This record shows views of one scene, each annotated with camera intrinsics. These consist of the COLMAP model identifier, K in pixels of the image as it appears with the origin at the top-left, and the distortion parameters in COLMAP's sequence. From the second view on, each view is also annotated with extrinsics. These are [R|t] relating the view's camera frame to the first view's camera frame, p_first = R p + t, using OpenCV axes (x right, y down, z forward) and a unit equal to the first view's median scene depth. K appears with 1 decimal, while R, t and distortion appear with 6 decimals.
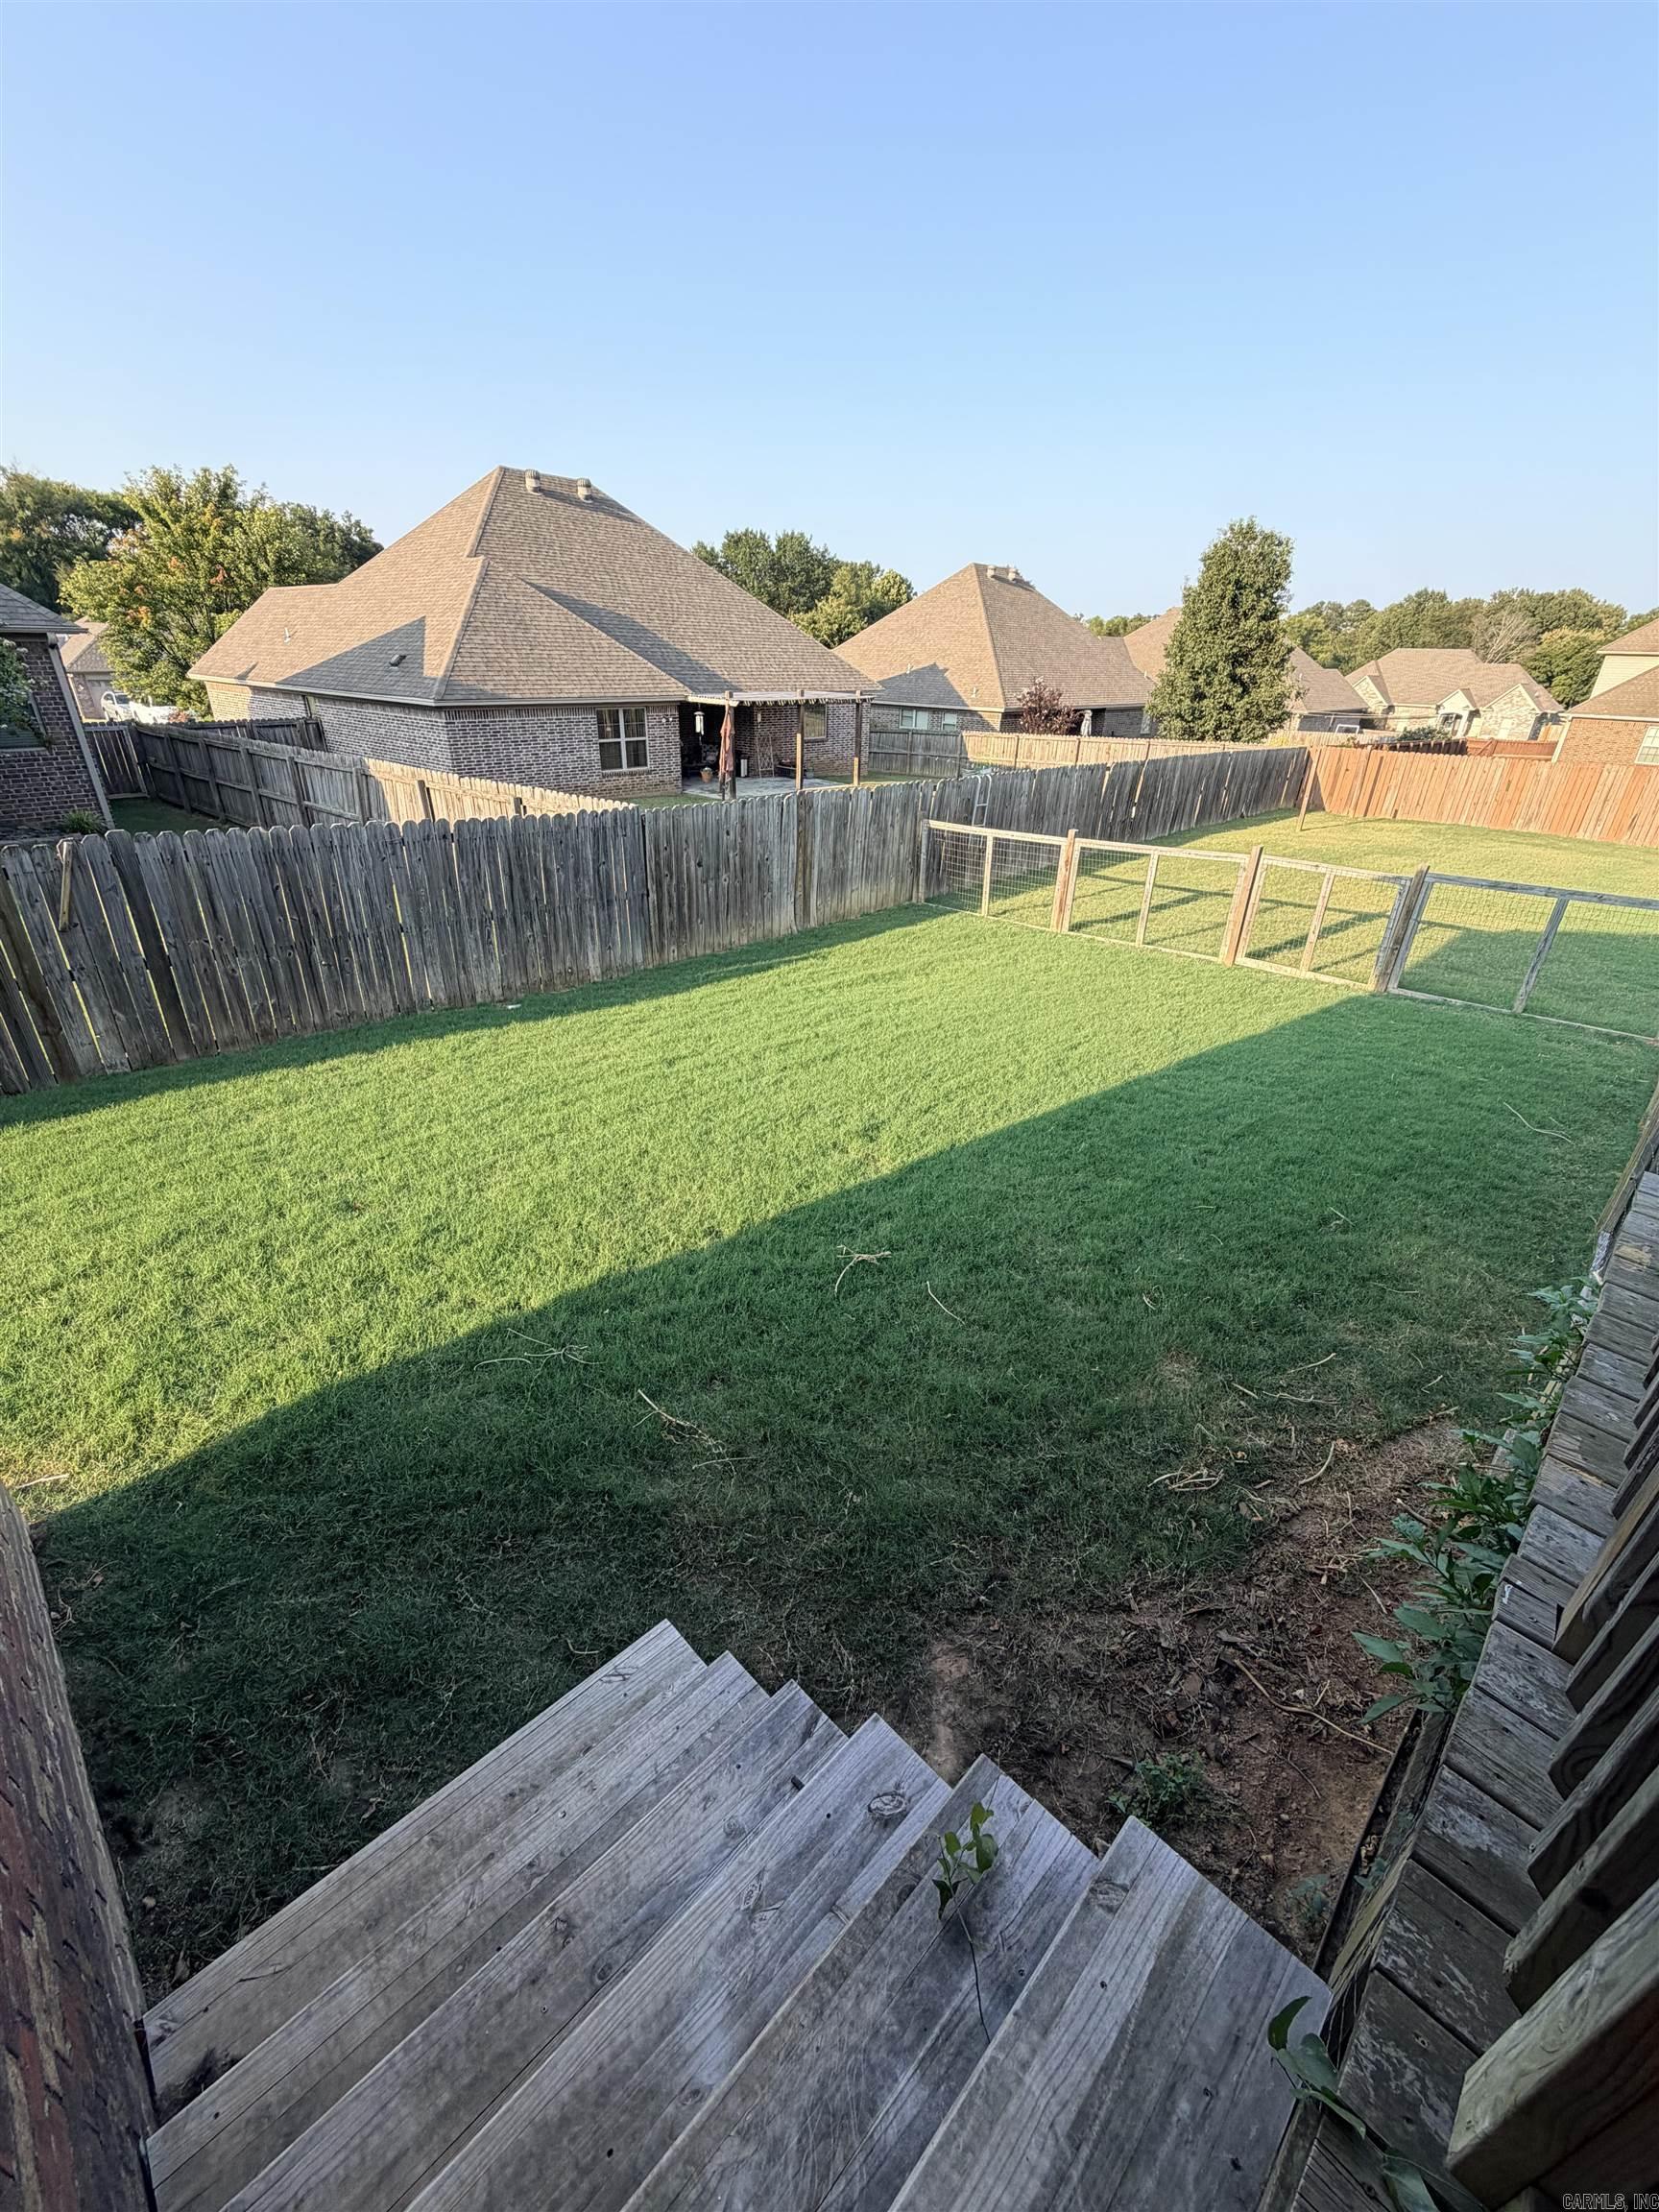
lens RADIAL K [[890.1, 0, 818.6], [0, 890.1, 1101.2], [0, 0, 1]] dist [-0.000578, 0.000526]
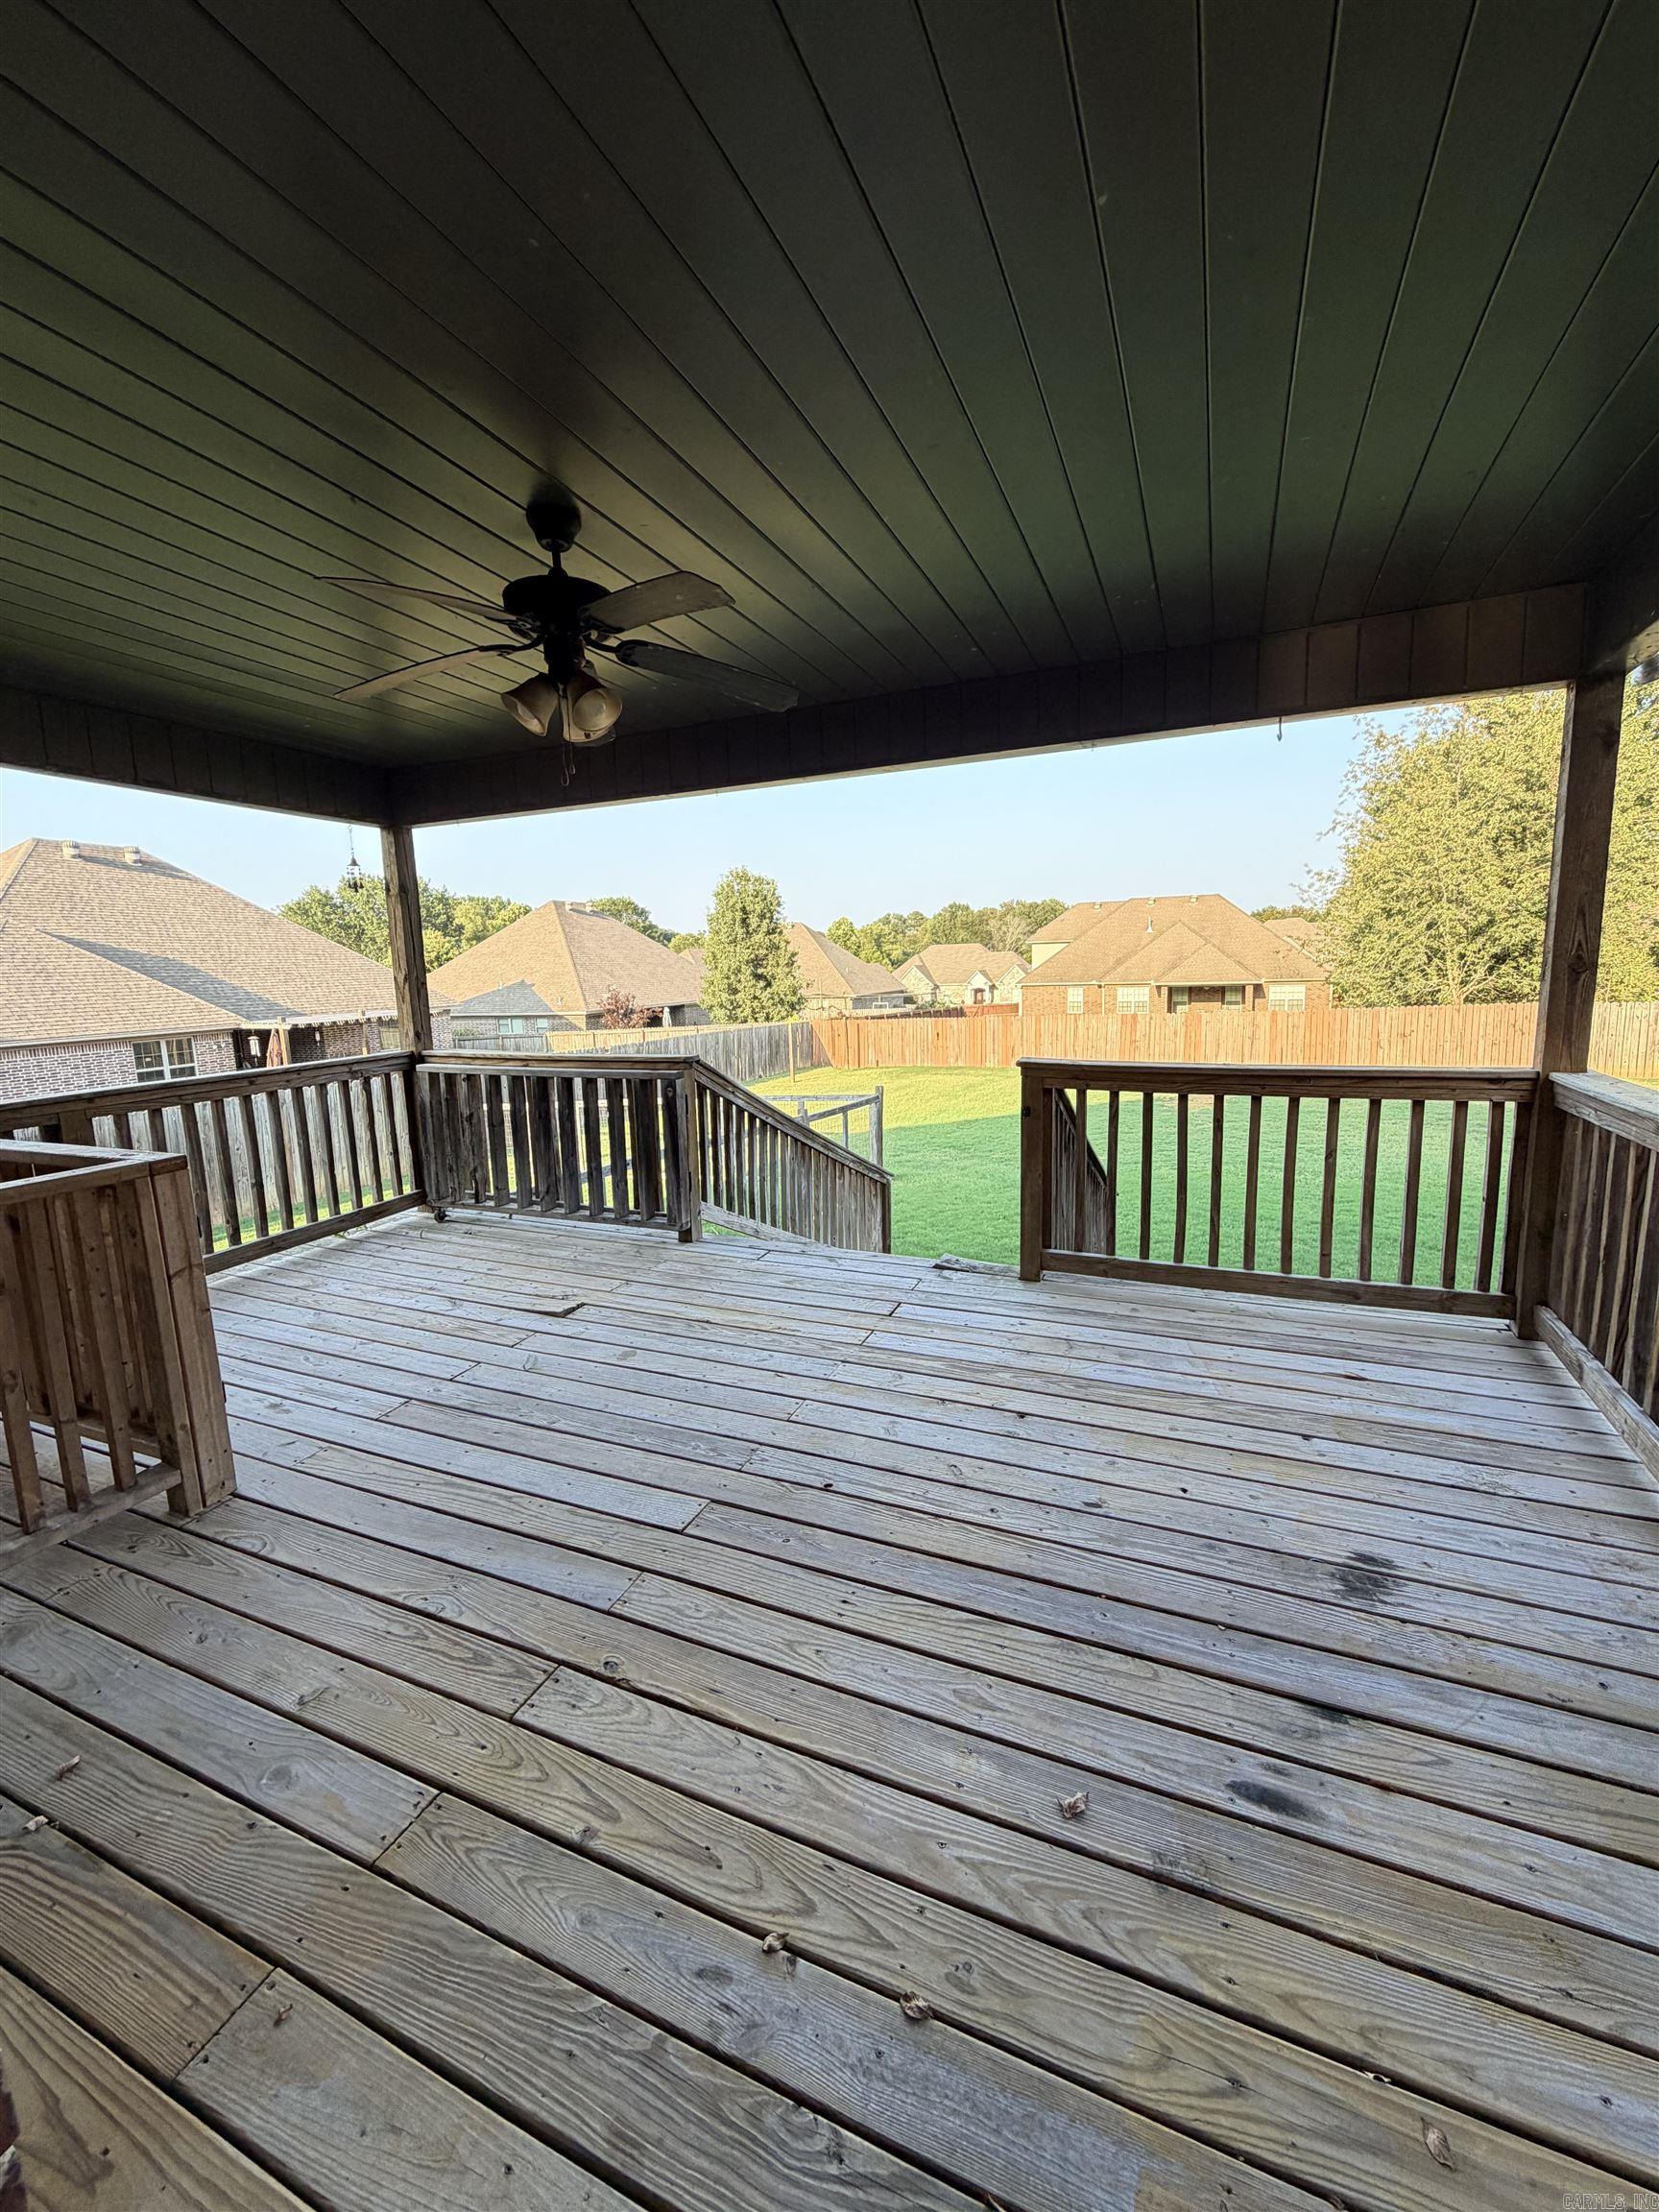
lens RADIAL K [[890.1, 0, 822.8], [0, 890.1, 1098.5], [0, 0, 1]] dist [-0.000578, 0.000526]
pose [[0.929809, -0.108715, 0.351620, 0.090159], [0.212745, 0.938356, -0.272449, 0.051749], [-0.300325, 0.328131, 0.895620, -0.102879]]
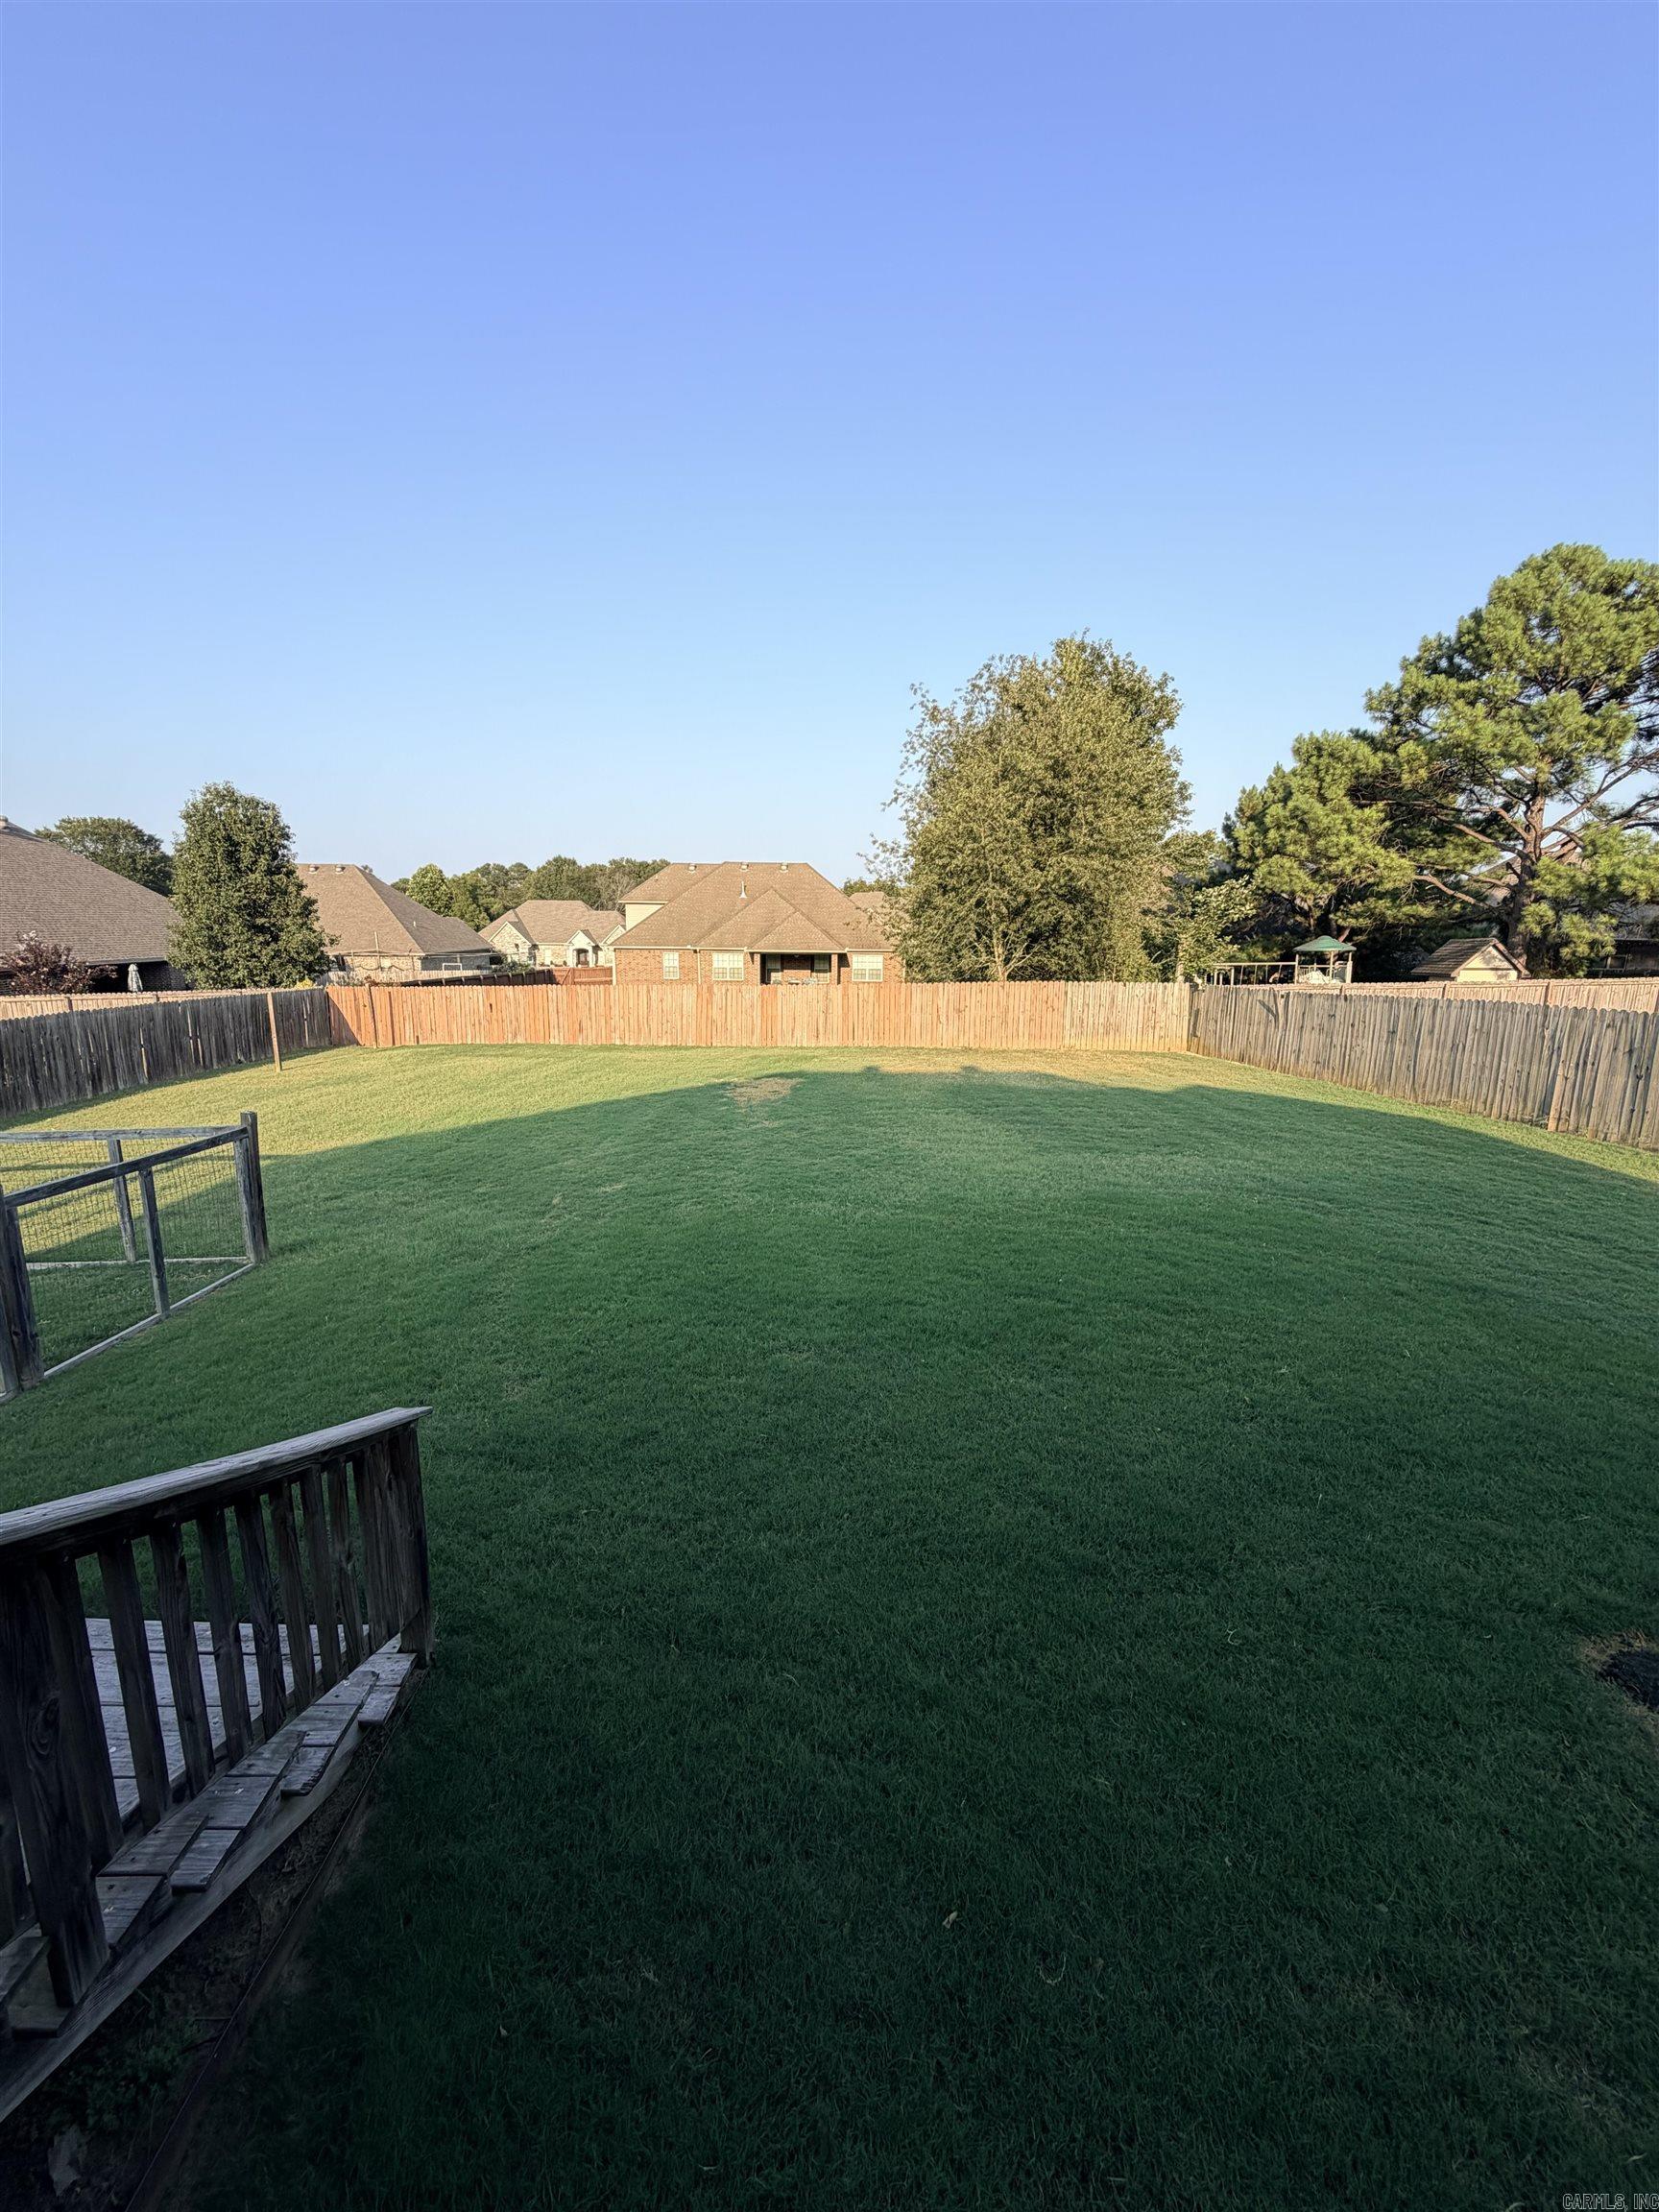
lens RADIAL K [[890.1, 0, 831.9], [0, 890.1, 1104.2], [0, 0, 1]] dist [-0.000578, 0.000526]
pose [[0.696893, -0.163476, 0.698295, 0.192345], [0.328661, 0.938211, -0.108359, 0.023802], [-0.637434, 0.305017, 0.707561, -0.042606]]
